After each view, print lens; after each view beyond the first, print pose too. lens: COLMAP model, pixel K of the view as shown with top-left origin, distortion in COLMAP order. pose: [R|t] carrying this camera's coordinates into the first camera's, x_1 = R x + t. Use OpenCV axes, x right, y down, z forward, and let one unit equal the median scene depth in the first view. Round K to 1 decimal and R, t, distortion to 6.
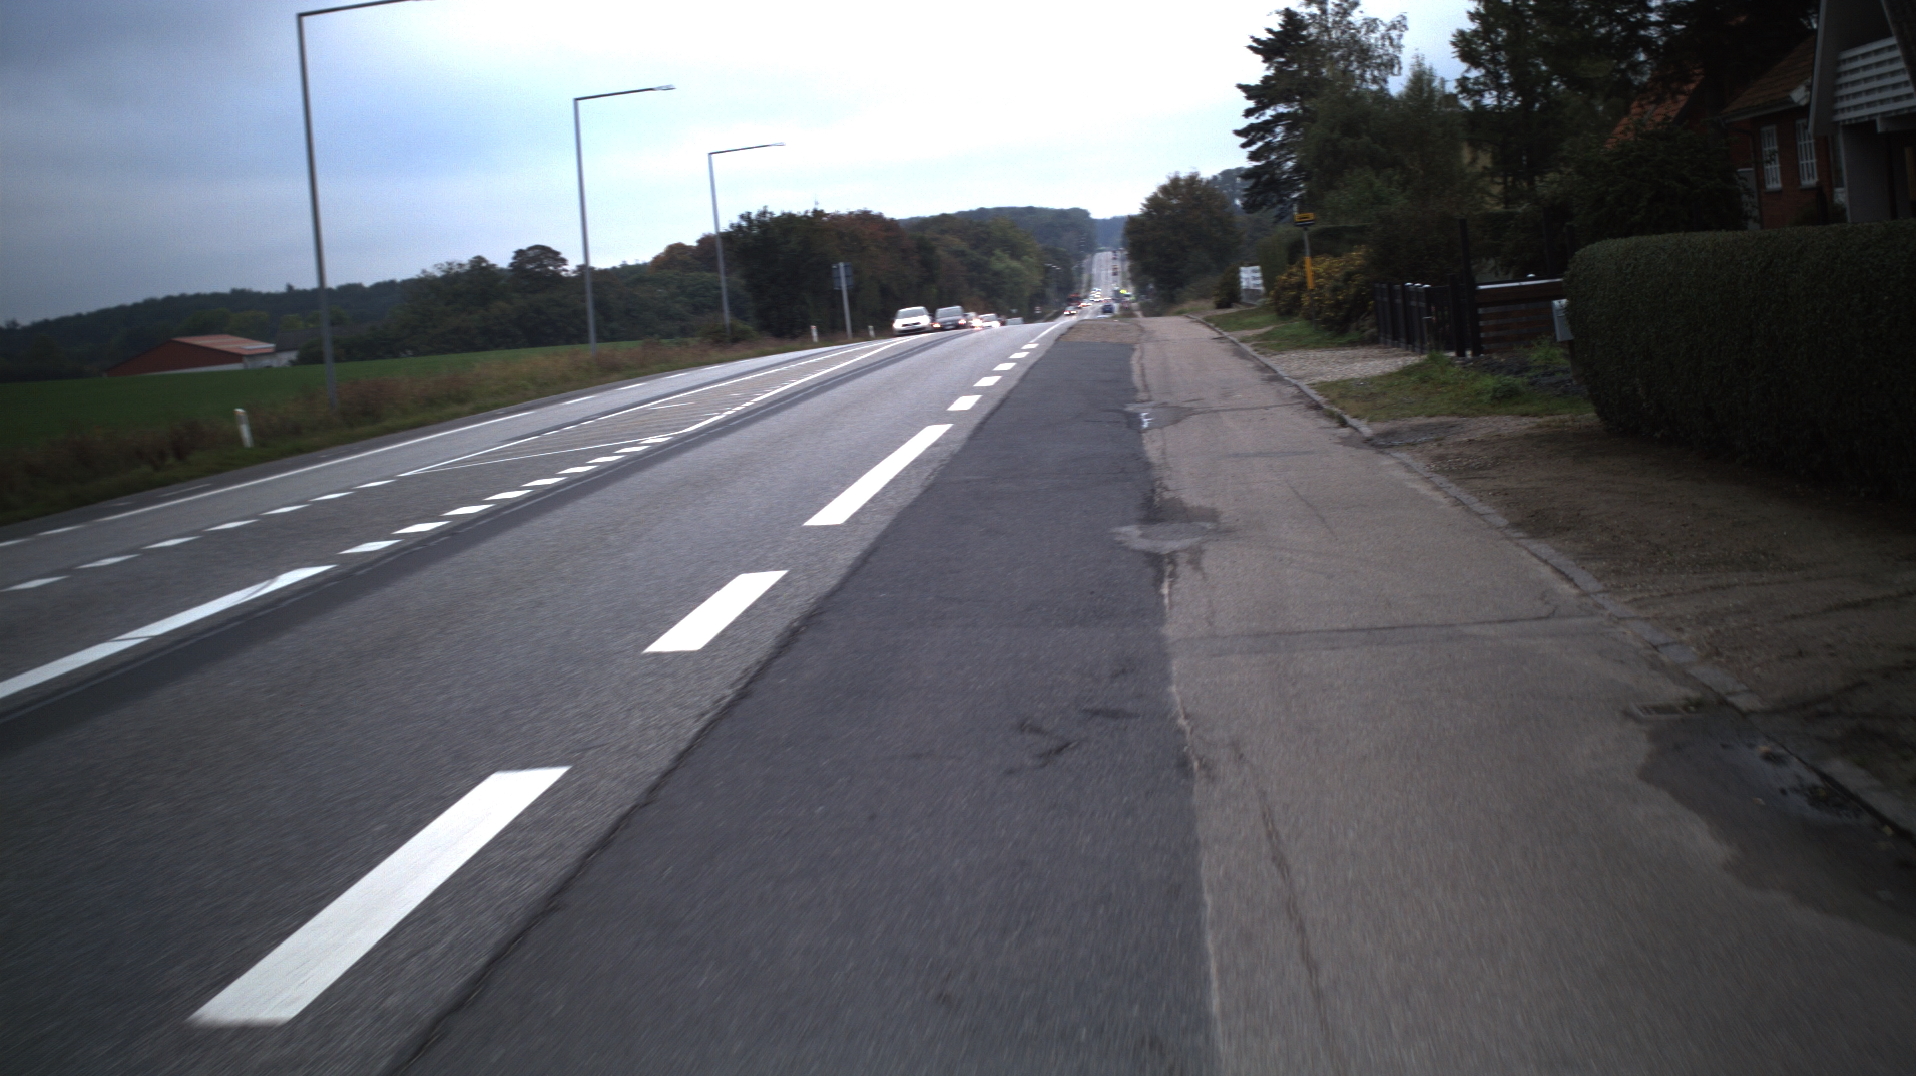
lens RADIAL K [[3250.6, 0, 958.0], [0, 3250.6, 538.0], [0, 0, 1]] dist [-0.234575, -0.021401]
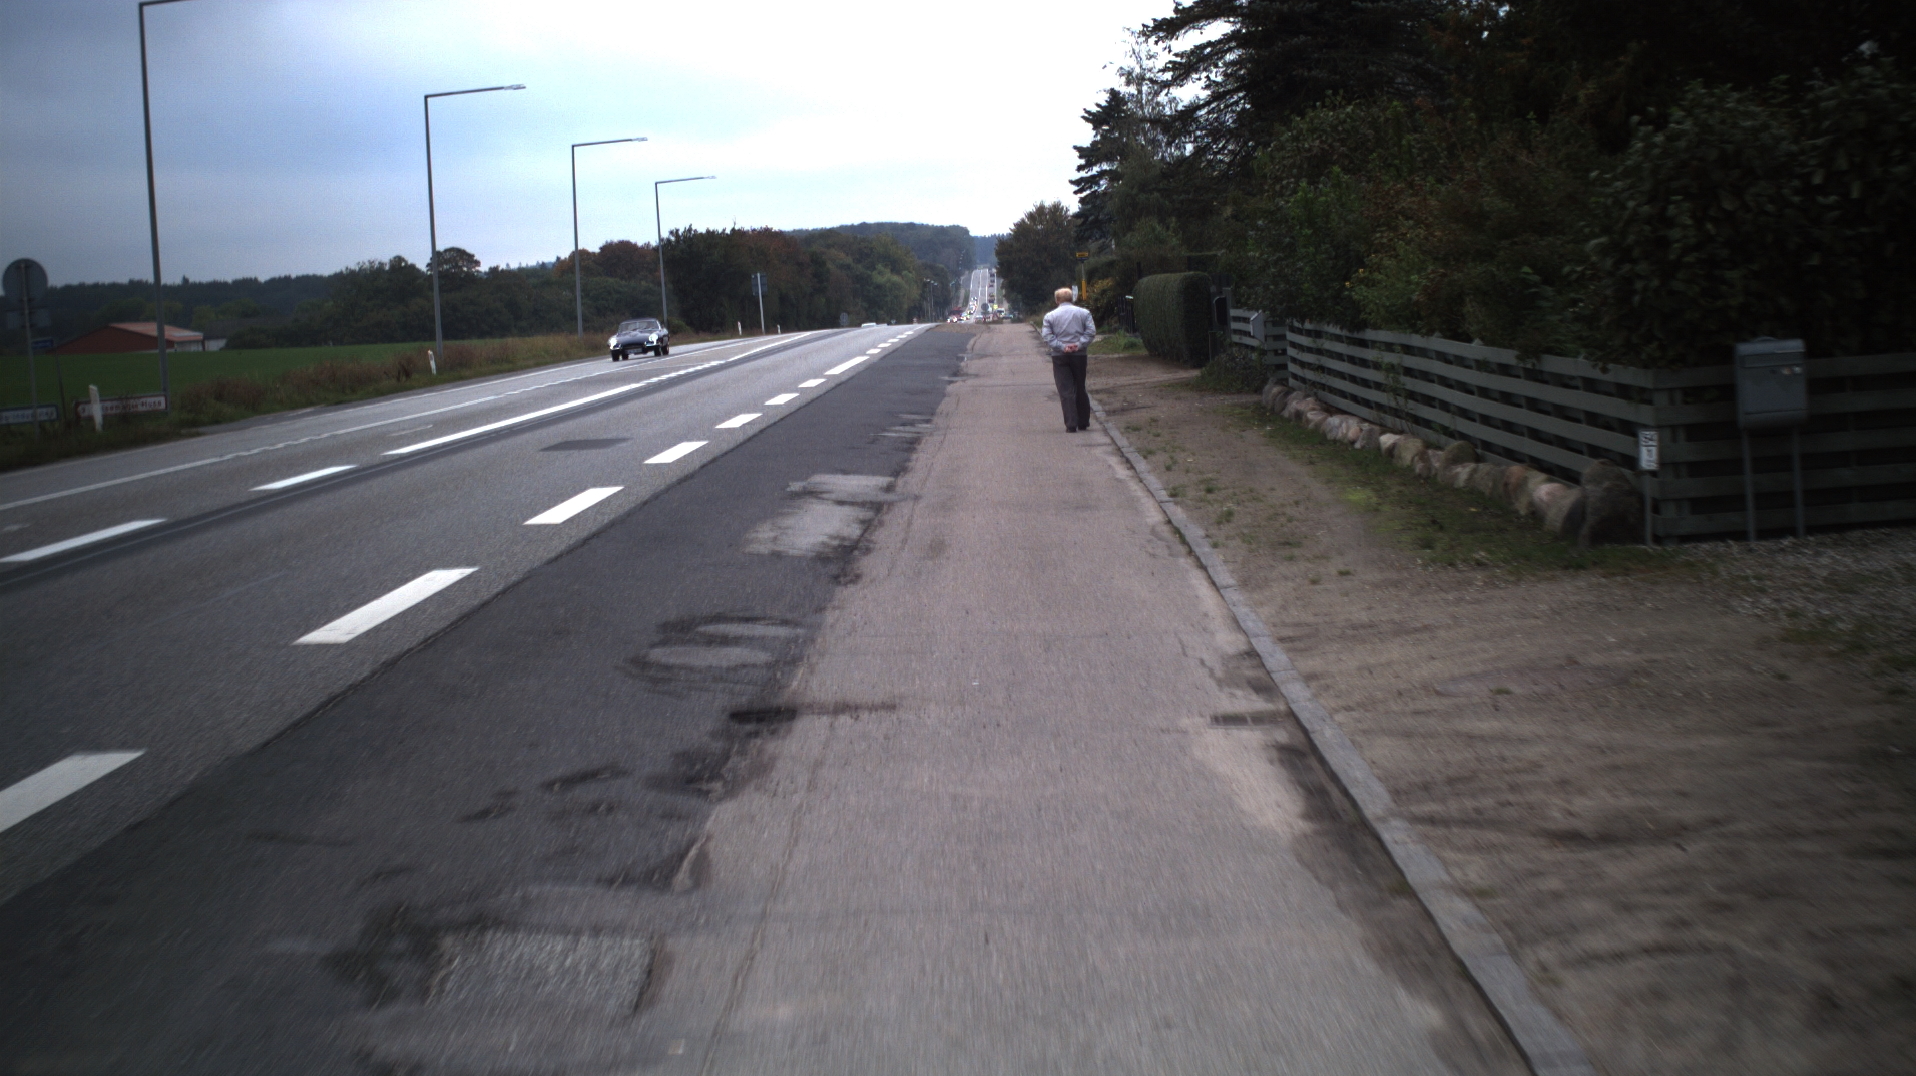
lens RADIAL K [[3250.6, 0, 958.0], [0, 3250.6, 538.0], [0, 0, 1]] dist [-0.234575, -0.021401]
pose [[0.998831, 0.027887, 0.039493, -0.005311], [-0.027714, 0.999604, -0.004924, 0.019279], [-0.039614, 0.003824, 0.999208, -0.228841]]
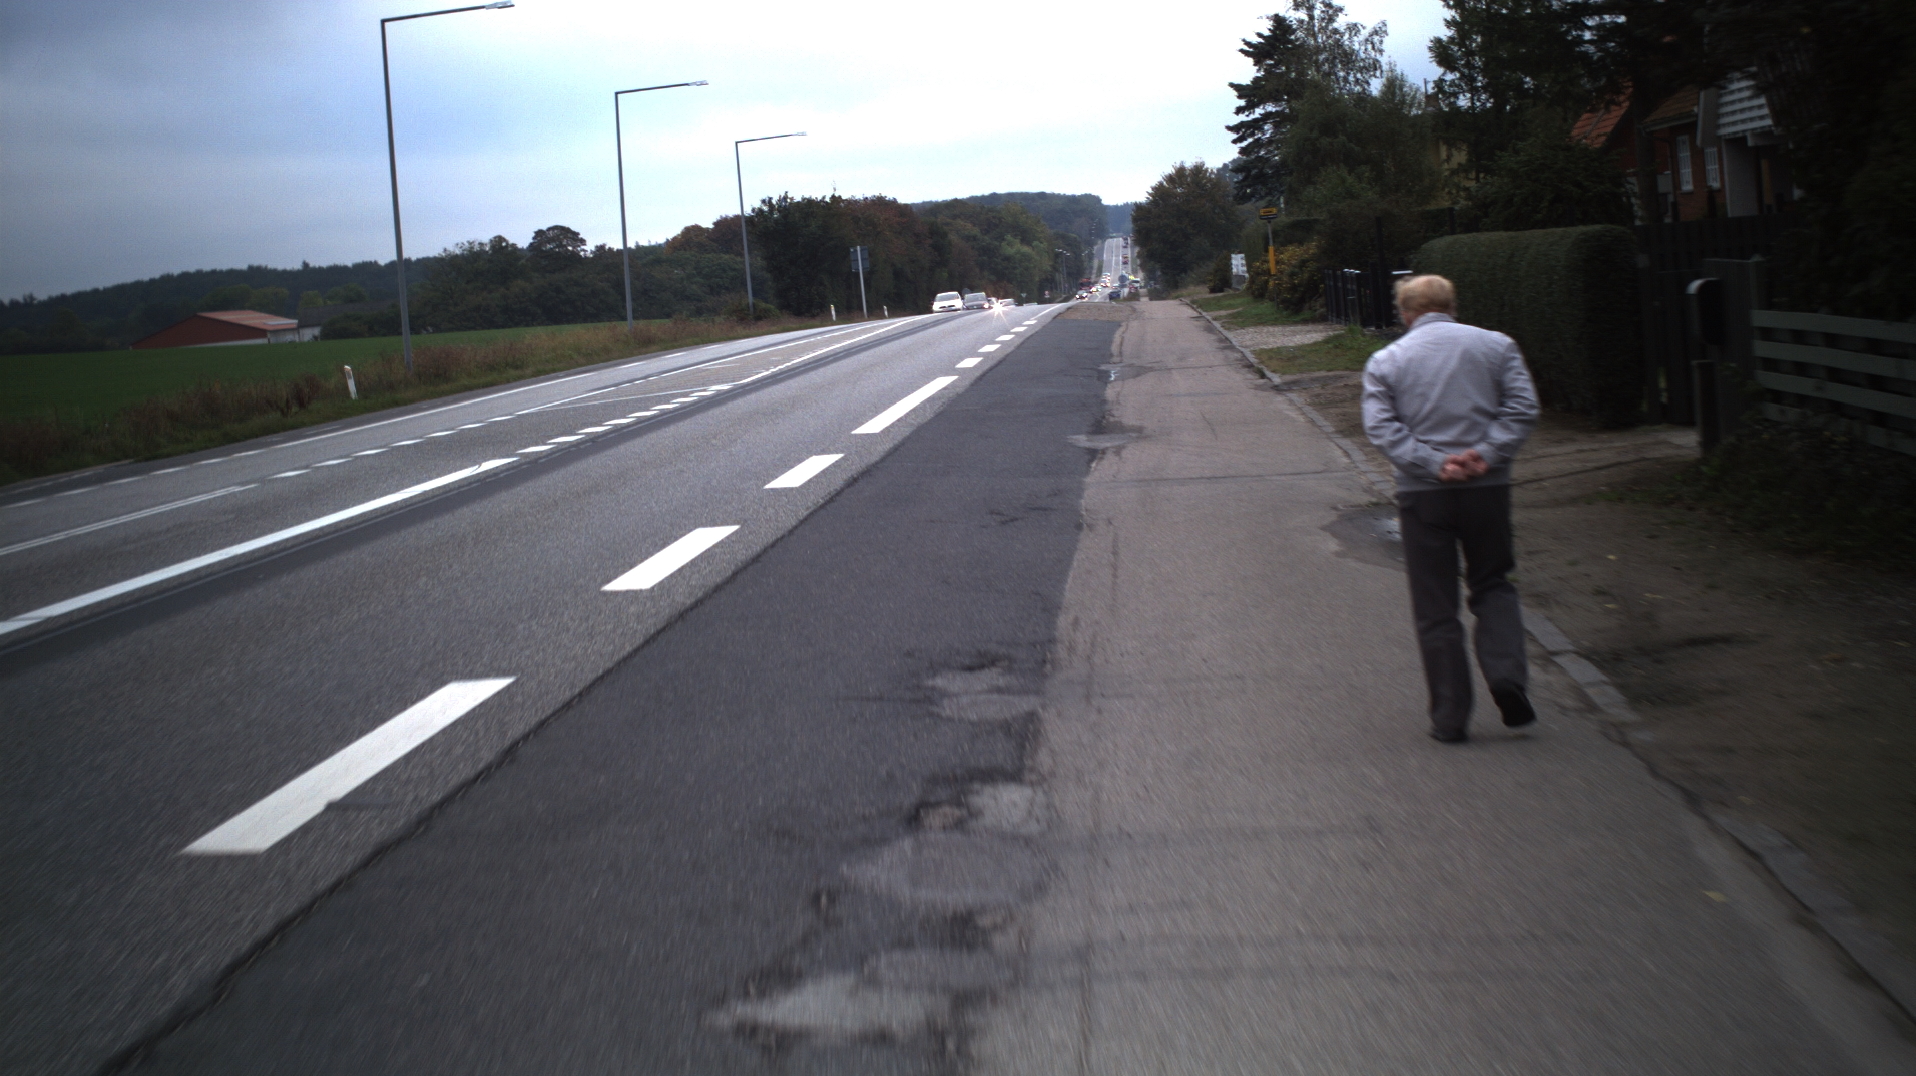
lens RADIAL K [[3250.6, 0, 958.0], [0, 3250.6, 538.0], [0, 0, 1]] dist [-0.234575, -0.021401]
pose [[0.999936, 0.011024, -0.002663, 0.000471], [-0.011011, 0.999928, 0.004810, 0.004723], [0.002716, -0.004780, 0.999985, -0.056963]]
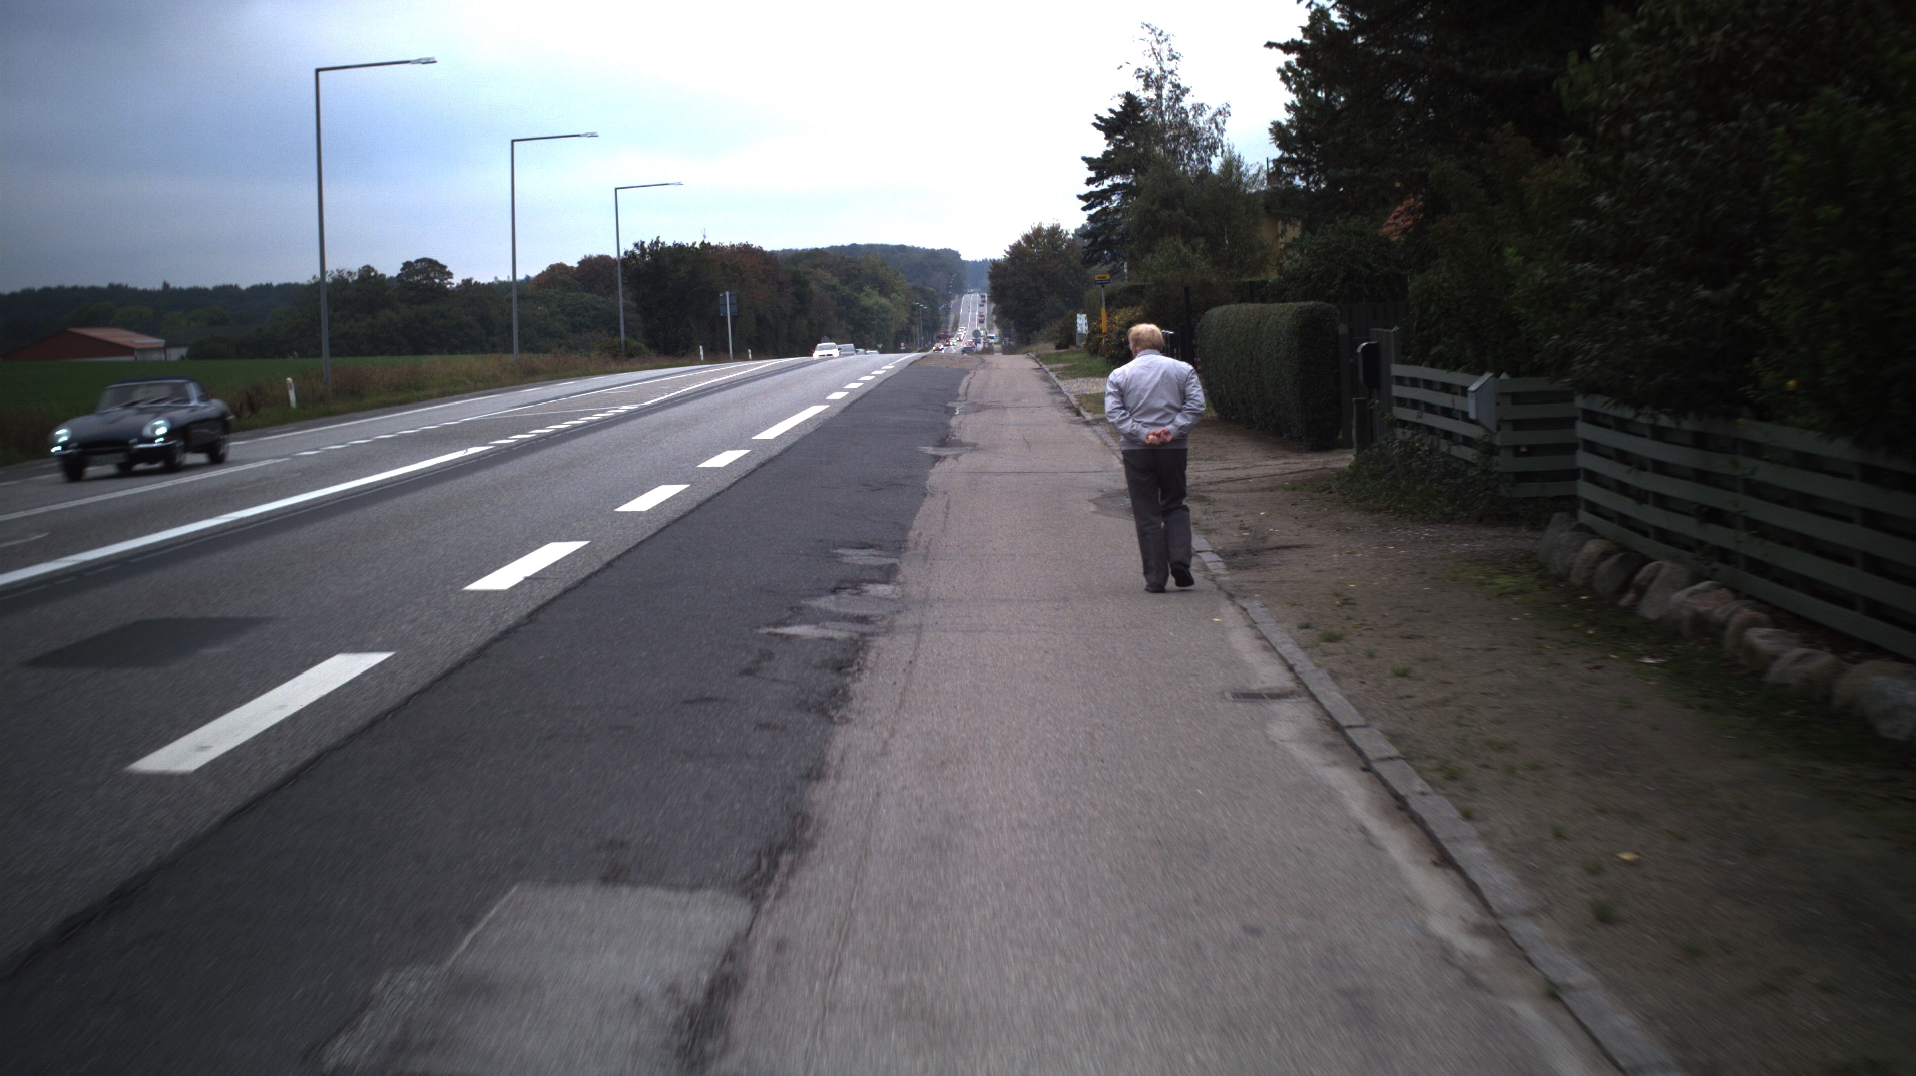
lens RADIAL K [[3250.6, 0, 958.0], [0, 3250.6, 538.0], [0, 0, 1]] dist [-0.234575, -0.021401]
pose [[0.997695, 0.051603, 0.044072, -0.001253], [-0.051096, 0.998615, -0.012559, 0.009545], [-0.044659, 0.010278, 0.998949, -0.114768]]
